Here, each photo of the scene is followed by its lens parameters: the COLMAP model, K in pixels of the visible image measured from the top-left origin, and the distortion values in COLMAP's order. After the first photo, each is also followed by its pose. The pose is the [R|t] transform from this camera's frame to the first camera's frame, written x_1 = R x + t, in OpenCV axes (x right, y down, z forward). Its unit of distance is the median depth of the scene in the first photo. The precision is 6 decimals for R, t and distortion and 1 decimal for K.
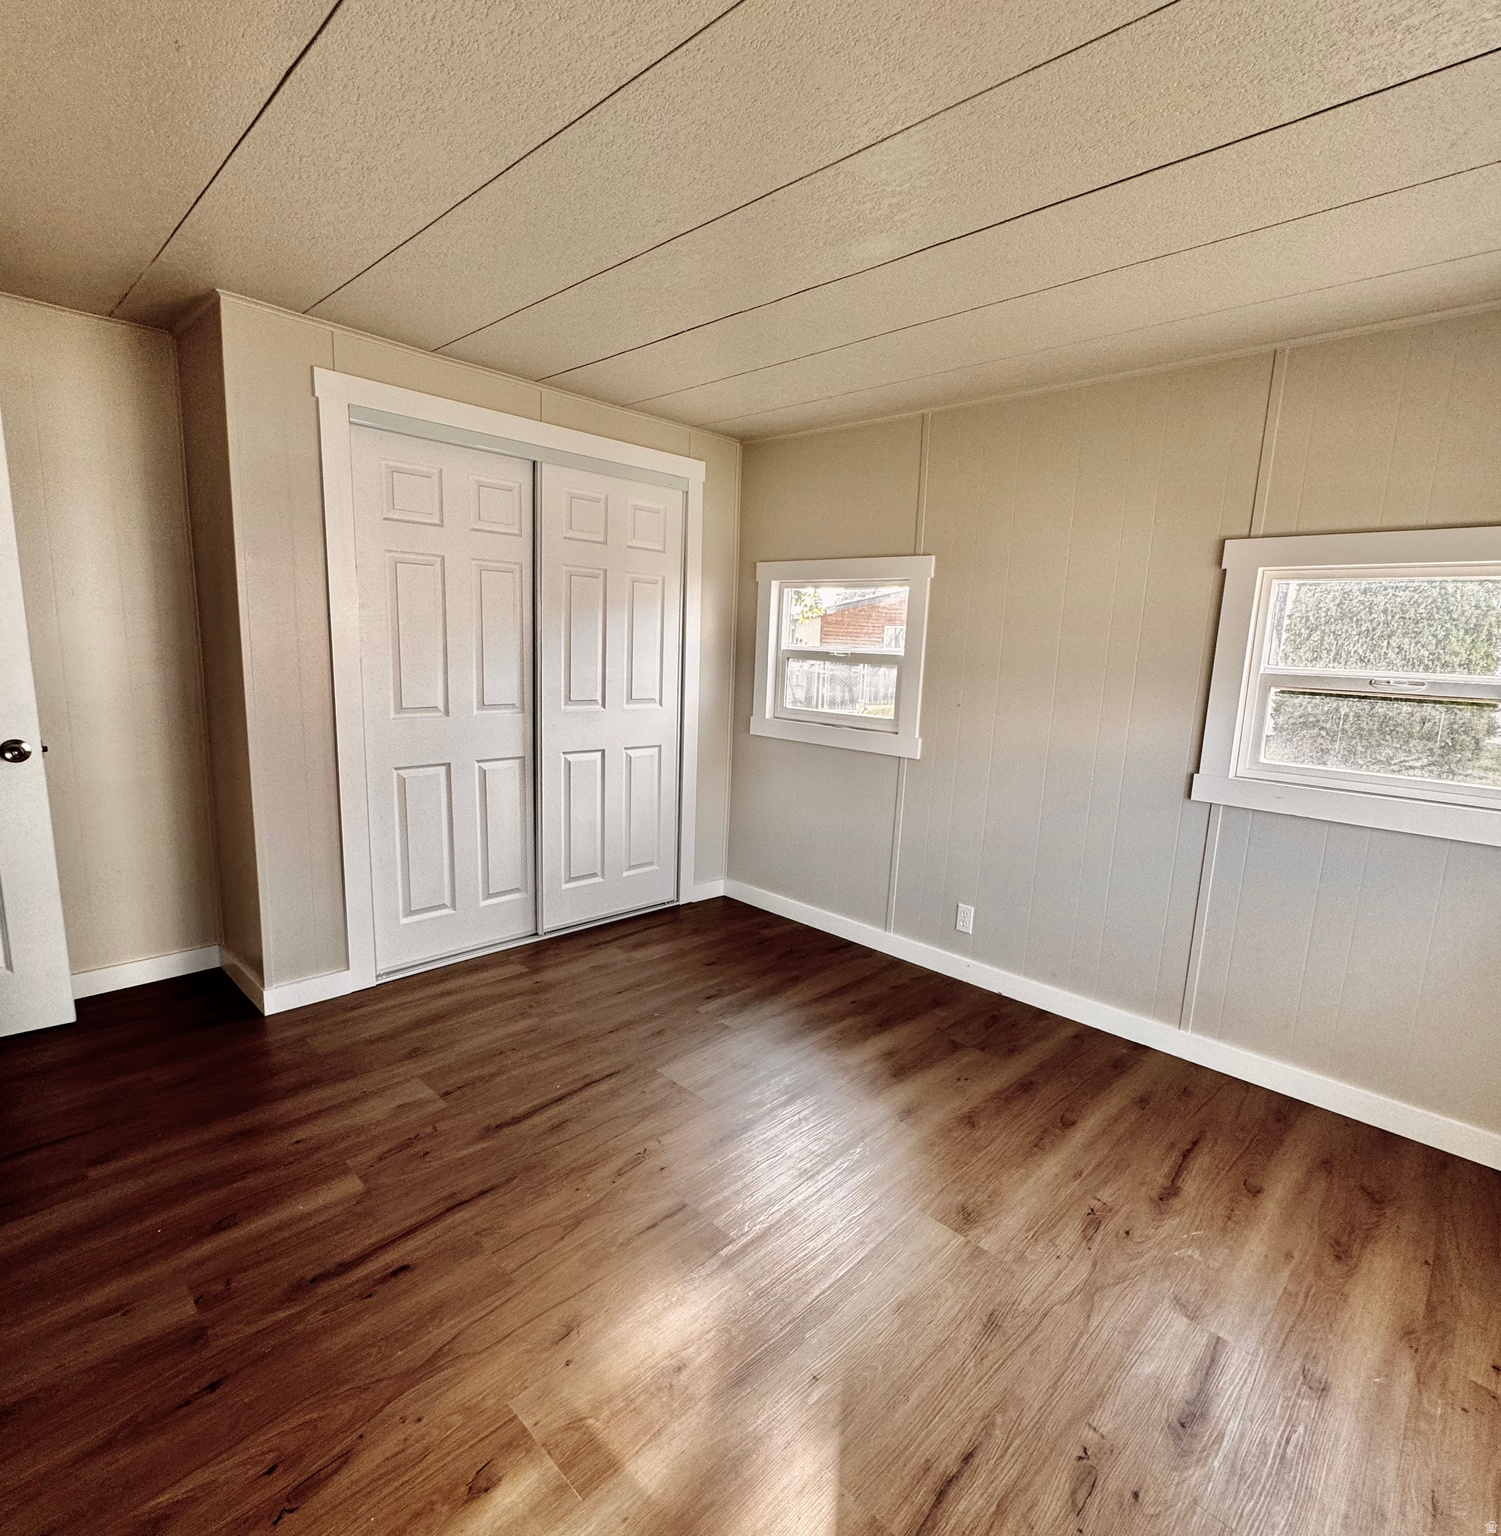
lens RADIAL K [[811.1, 0, 750.5], [0, 811.1, 768.0], [0, 0, 1]] dist [0.001232, 0.000453]
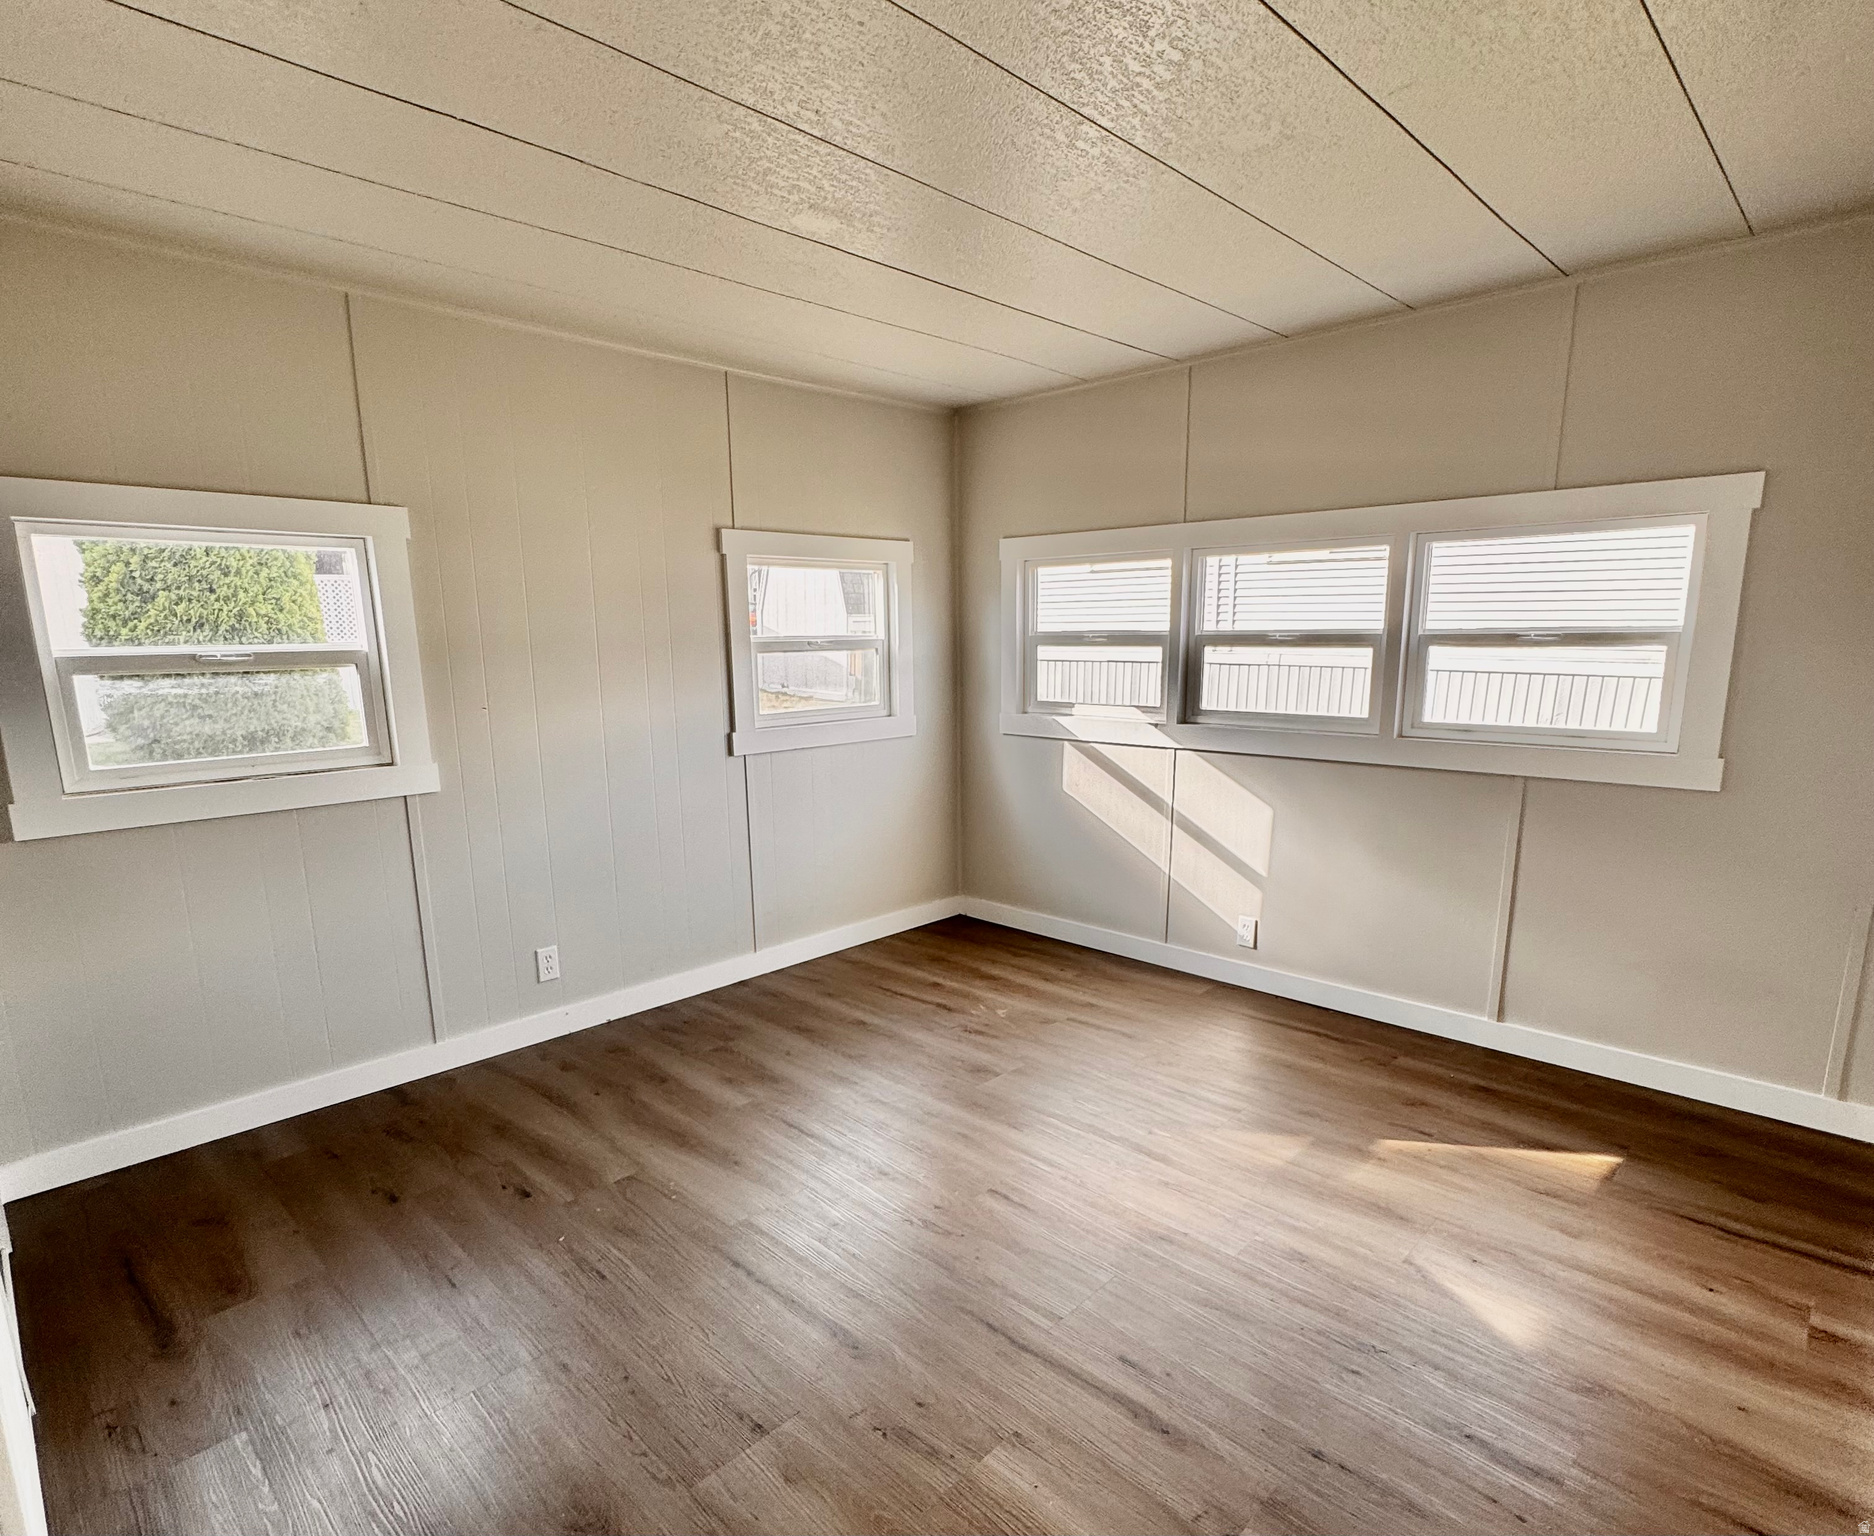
lens RADIAL K [[1004.9, 0, 938.4], [0, 1004.9, 833.6], [0, 0, 1]] dist [-0.003521, -0.000353]
pose [[-0.003795, -0.238022, 0.971252, -0.861079], [0.167766, 0.957342, 0.235268, -0.141478], [-0.985820, 0.163836, 0.036299, 0.680560]]
